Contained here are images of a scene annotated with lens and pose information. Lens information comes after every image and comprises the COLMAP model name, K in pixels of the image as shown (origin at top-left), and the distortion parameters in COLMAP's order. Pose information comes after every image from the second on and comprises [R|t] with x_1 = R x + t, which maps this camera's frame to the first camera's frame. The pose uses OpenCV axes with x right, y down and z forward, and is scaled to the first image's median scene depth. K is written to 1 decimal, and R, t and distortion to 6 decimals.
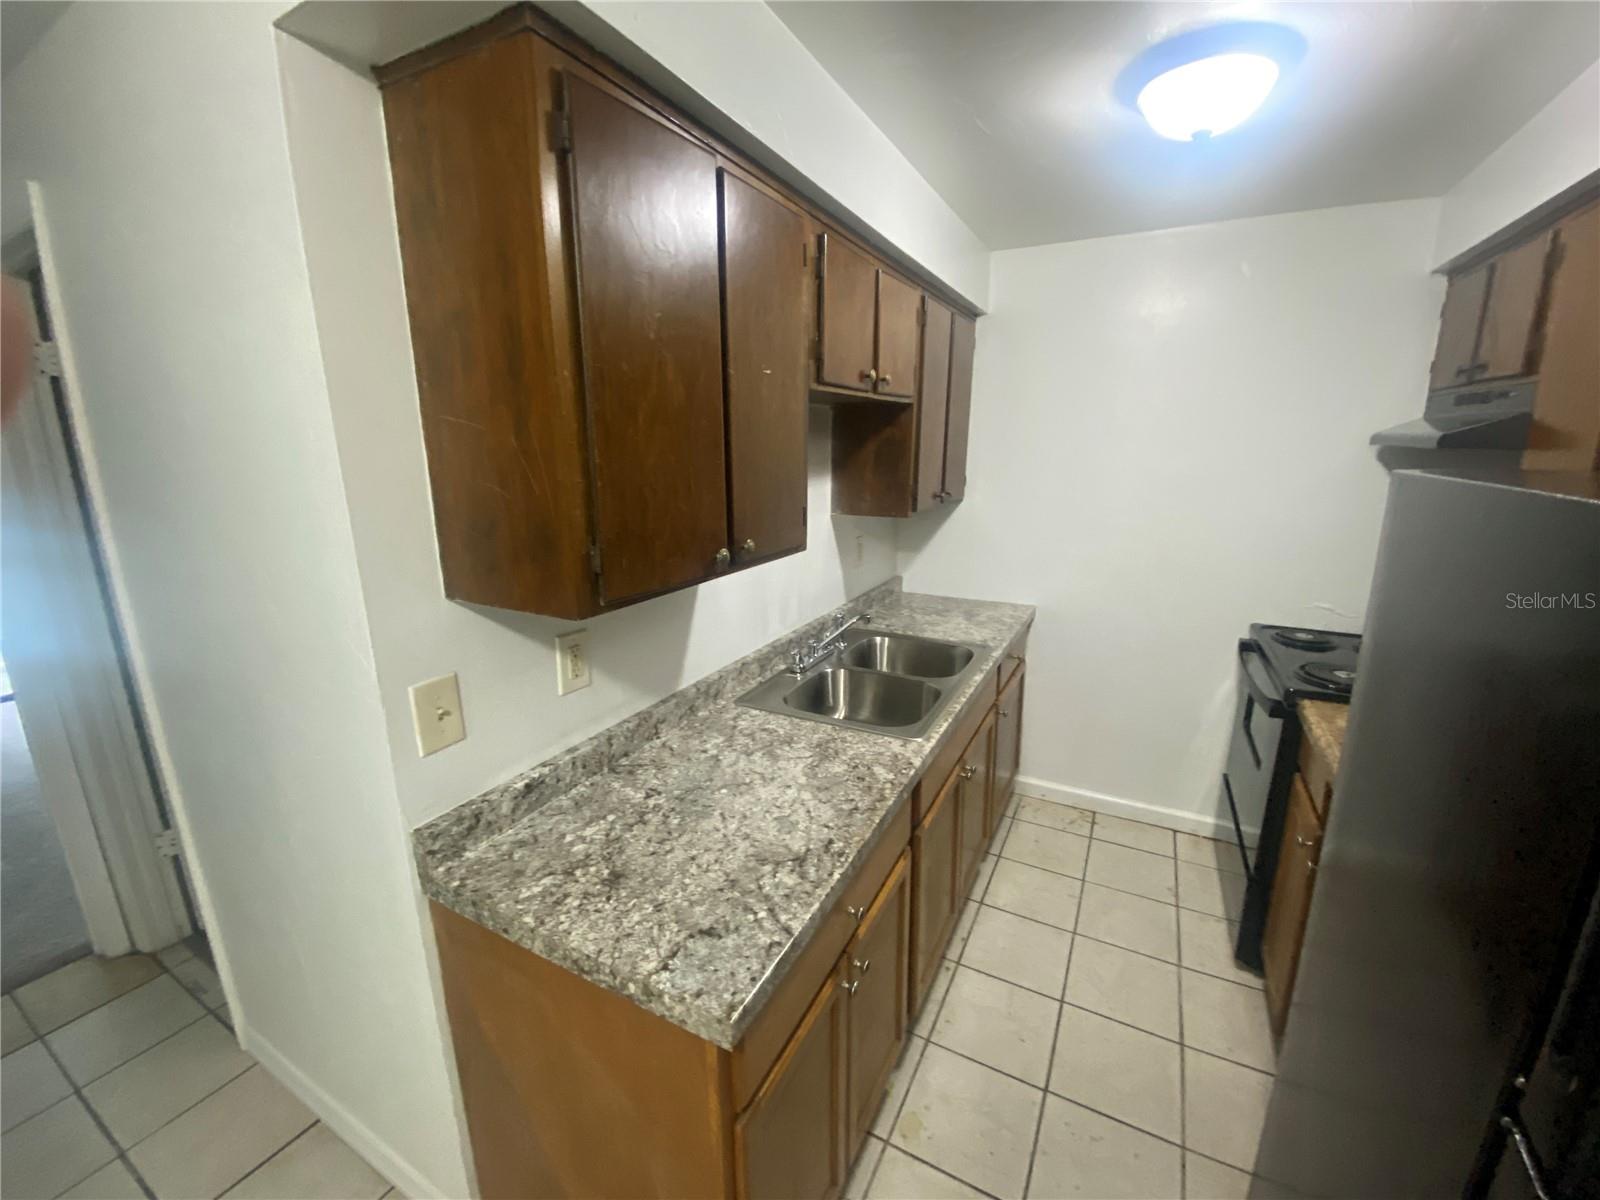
lens RADIAL K [[638.3, 0, 790.2], [0, 638.3, 596.7], [0, 0, 1]] dist [-0.033419, -0.002515]
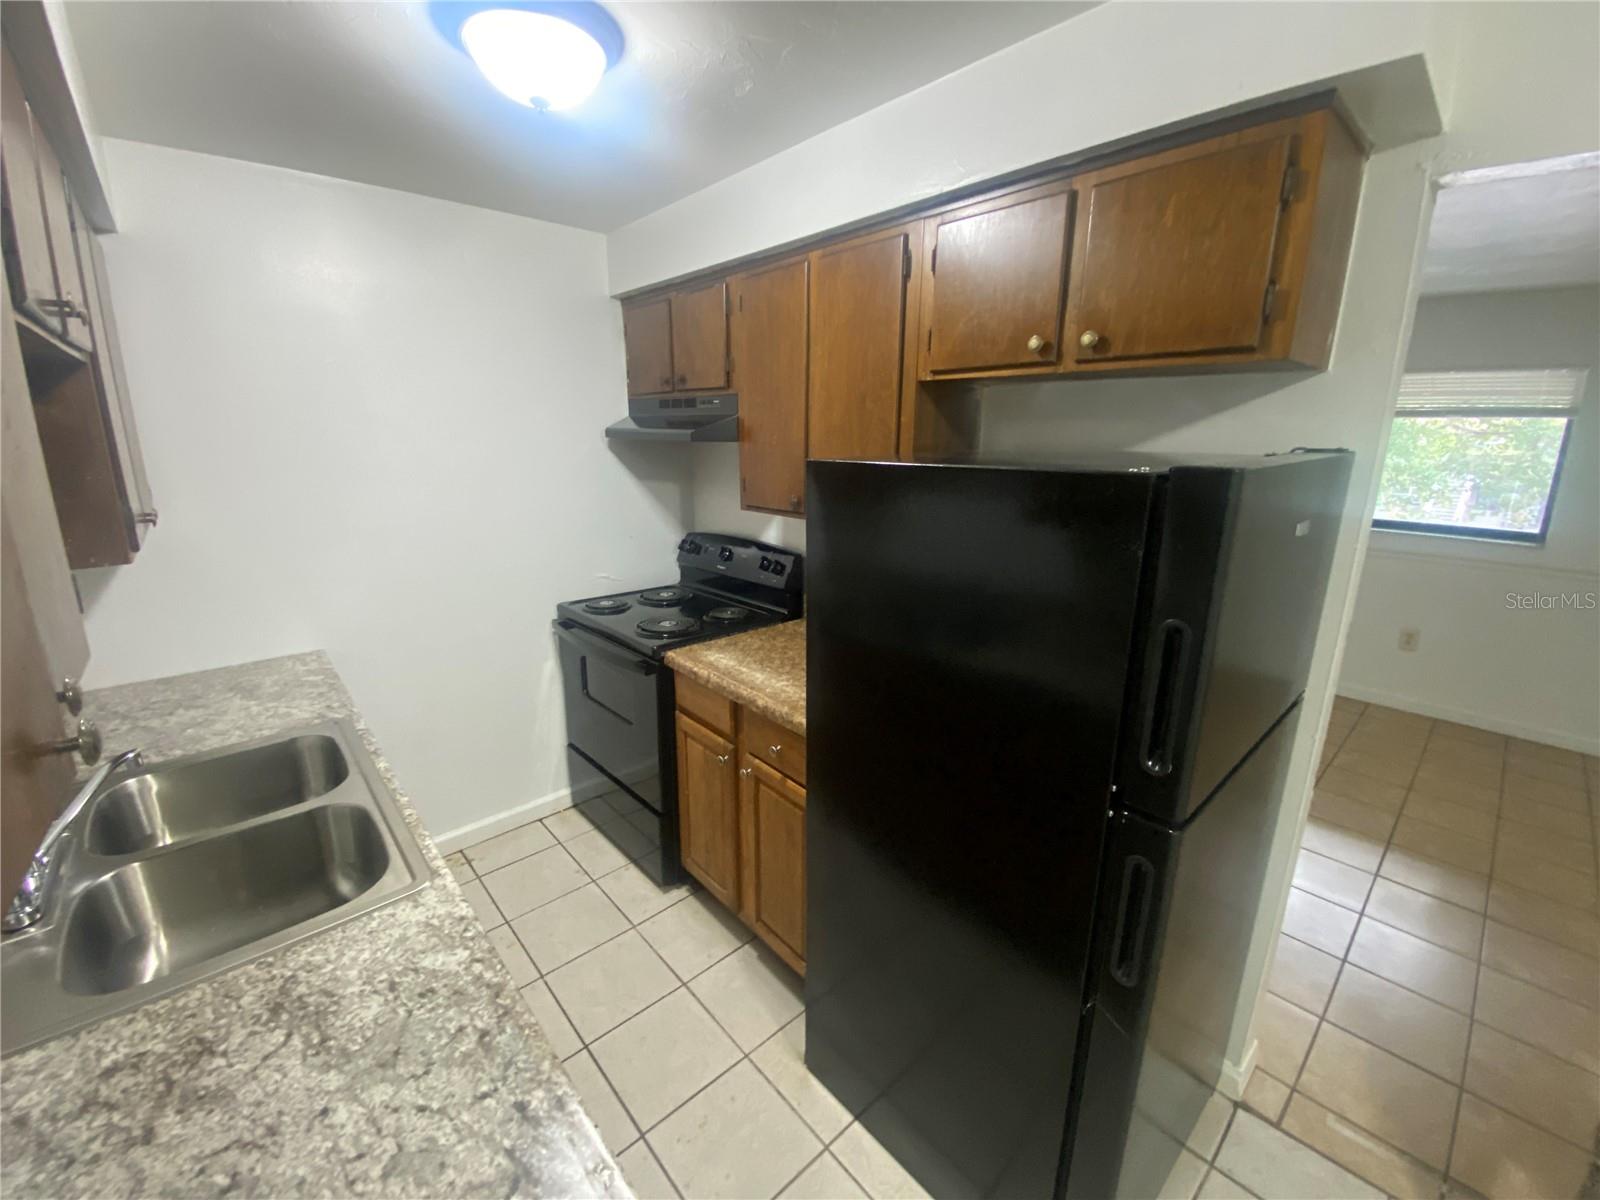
lens RADIAL K [[638.3, 0, 799.3], [0, 638.3, 585.8], [0, 0, 1]] dist [-0.033419, -0.002515]
pose [[0.291627, -0.205055, 0.934295, -0.222297], [0.205782, 0.967330, 0.148074, -0.089340], [-0.934135, 0.149079, 0.324296, 0.361289]]
